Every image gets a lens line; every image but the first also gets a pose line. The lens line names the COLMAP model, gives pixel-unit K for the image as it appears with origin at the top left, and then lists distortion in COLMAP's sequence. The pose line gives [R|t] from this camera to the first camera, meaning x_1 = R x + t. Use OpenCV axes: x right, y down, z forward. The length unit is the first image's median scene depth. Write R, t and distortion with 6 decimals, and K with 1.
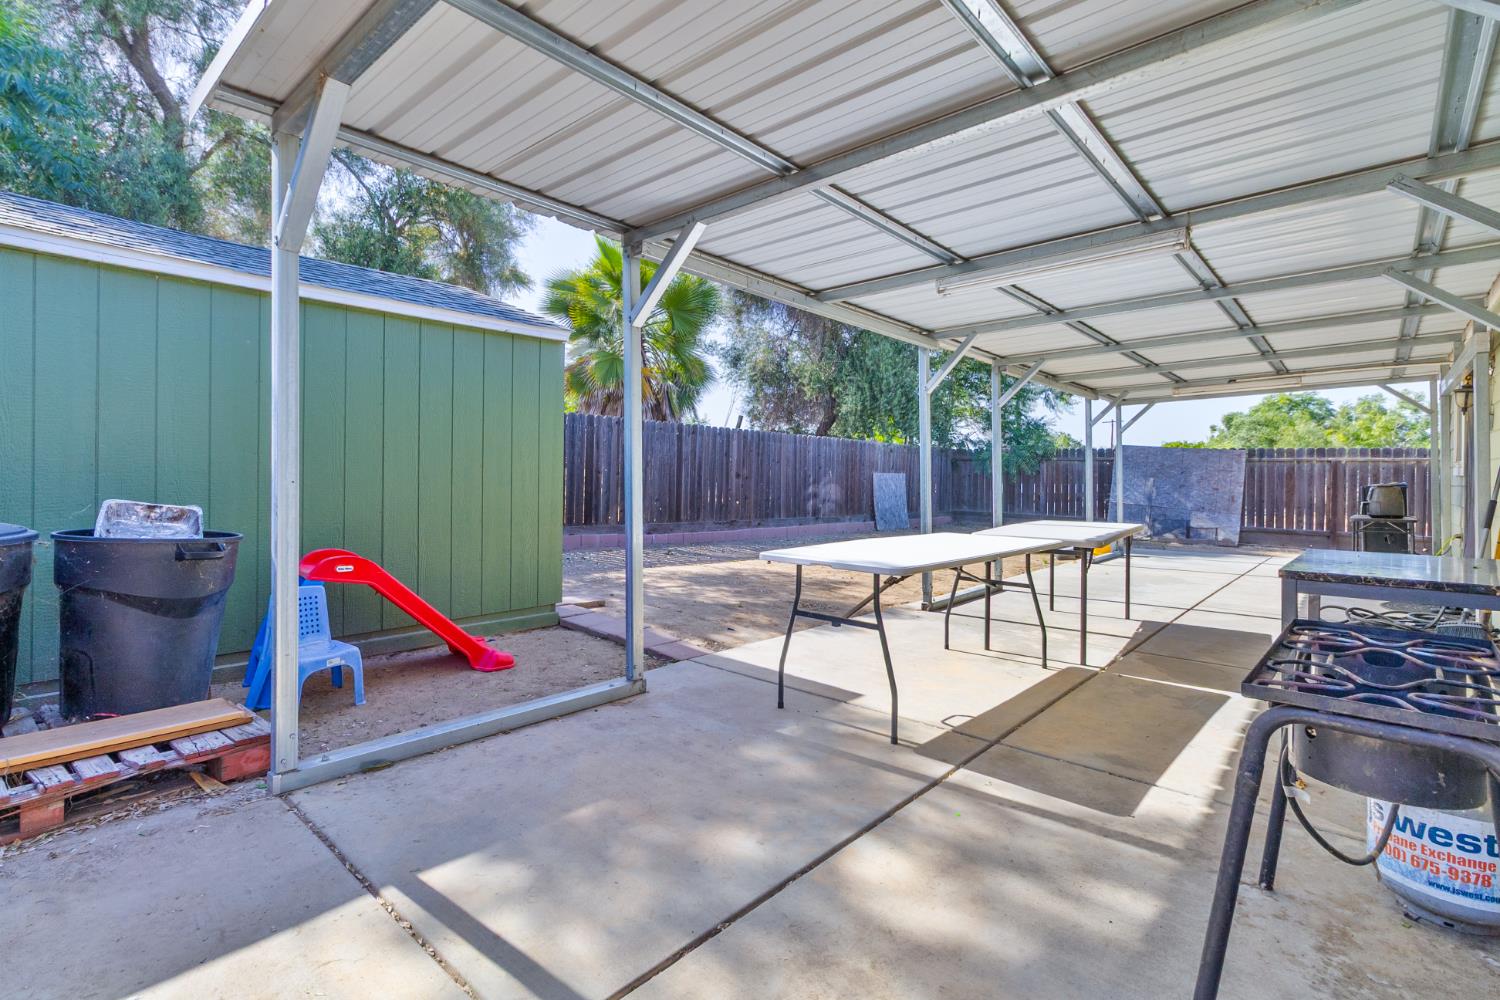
lens RADIAL K [[717.9, 0, 746.8], [0, 717.9, 480.7], [0, 0, 1]] dist [0.000260, 0.012839]
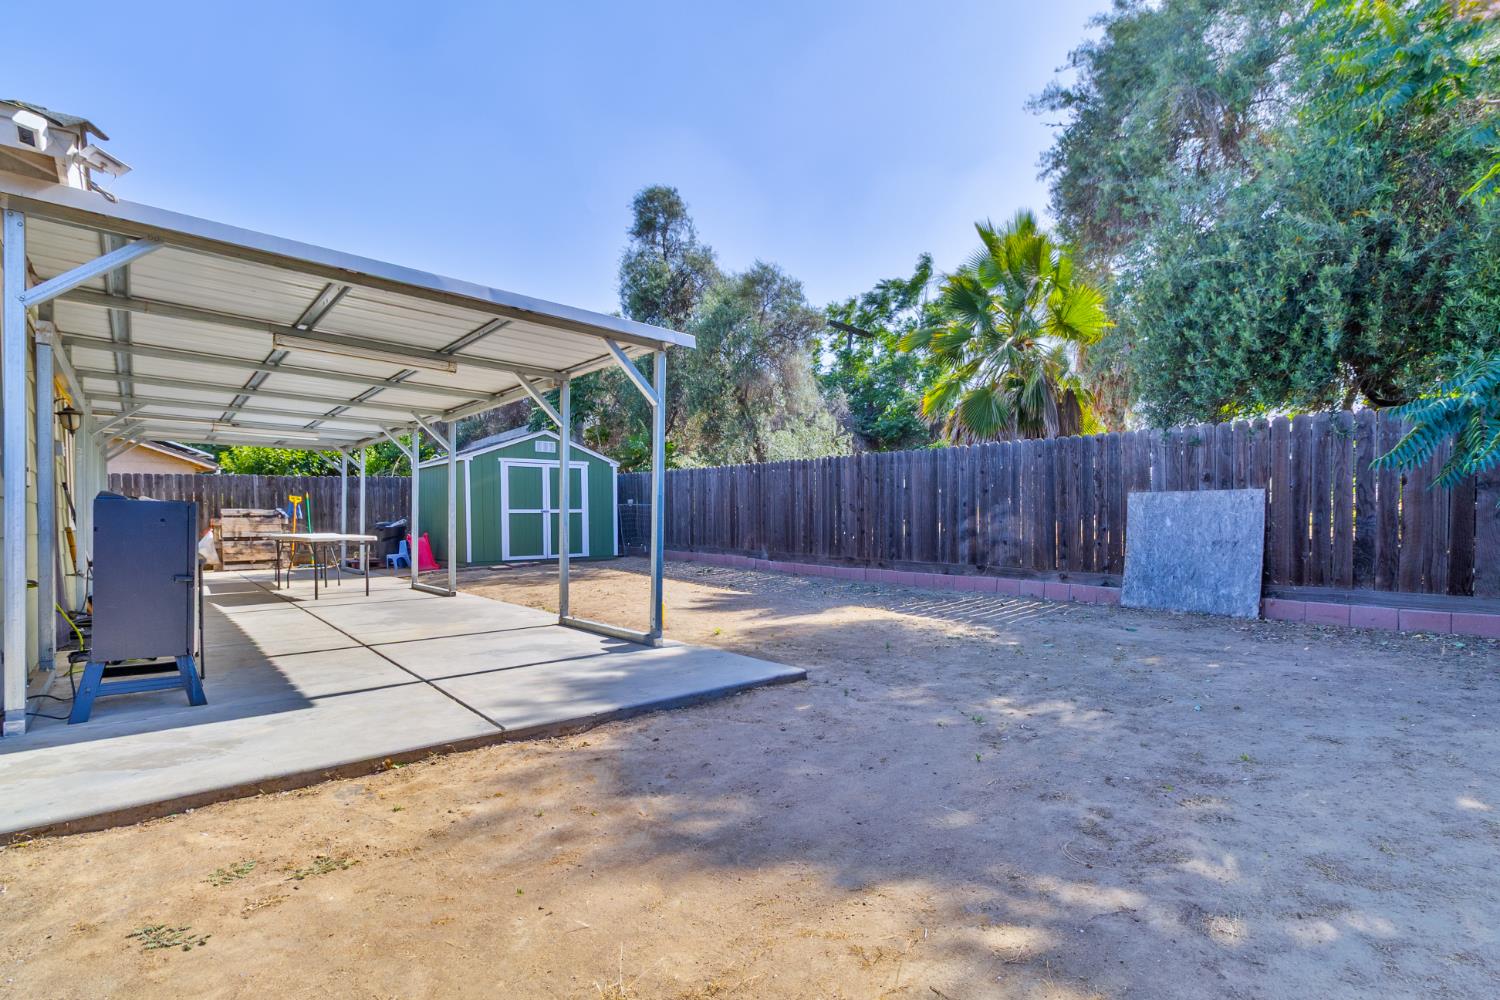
lens RADIAL K [[710.2, 0, 752.7], [0, 710.2, 535.7], [0, 0, 1]] dist [-0.001345, -0.000352]
pose [[-0.130980, 0.016257, -0.991252, 0.880112], [-0.005151, 0.999841, 0.017078, 0.013534], [0.991372, 0.007343, -0.130876, 0.984860]]
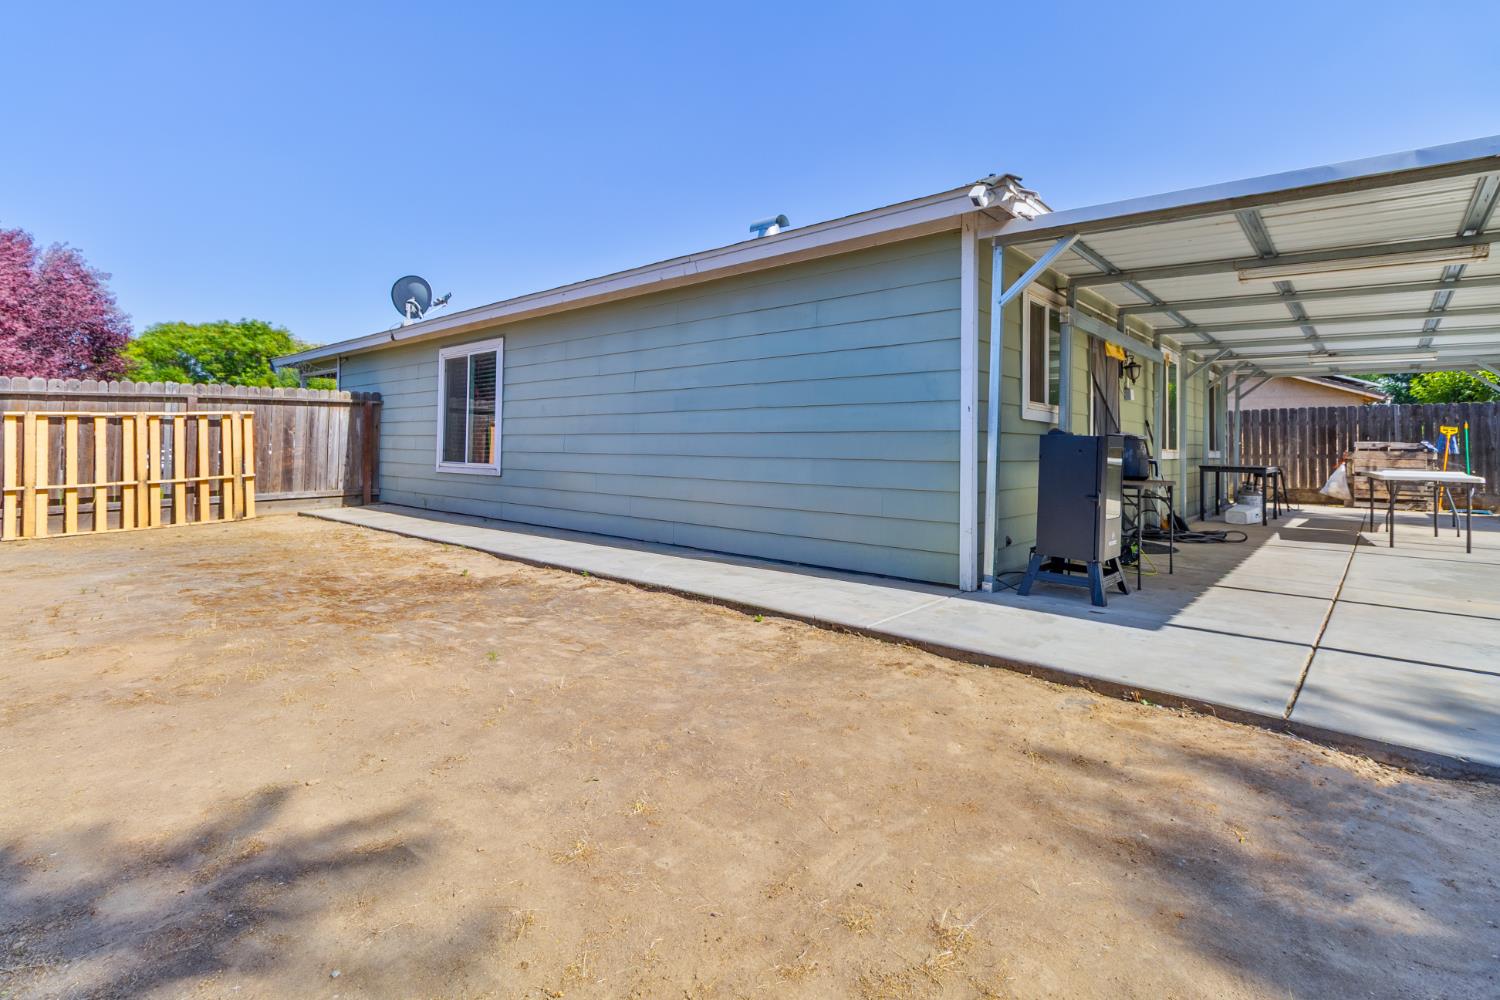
lens RADIAL K [[707.3, 0, 747.3], [0, 707.3, 437.6], [0, 0, 1]] dist [0.002042, 0.000137]
pose [[-0.999722, -0.023010, 0.005116, 0.792107], [-0.023015, 0.999735, -0.001013, 0.010553], [-0.005091, -0.001130, -0.999986, 1.075093]]
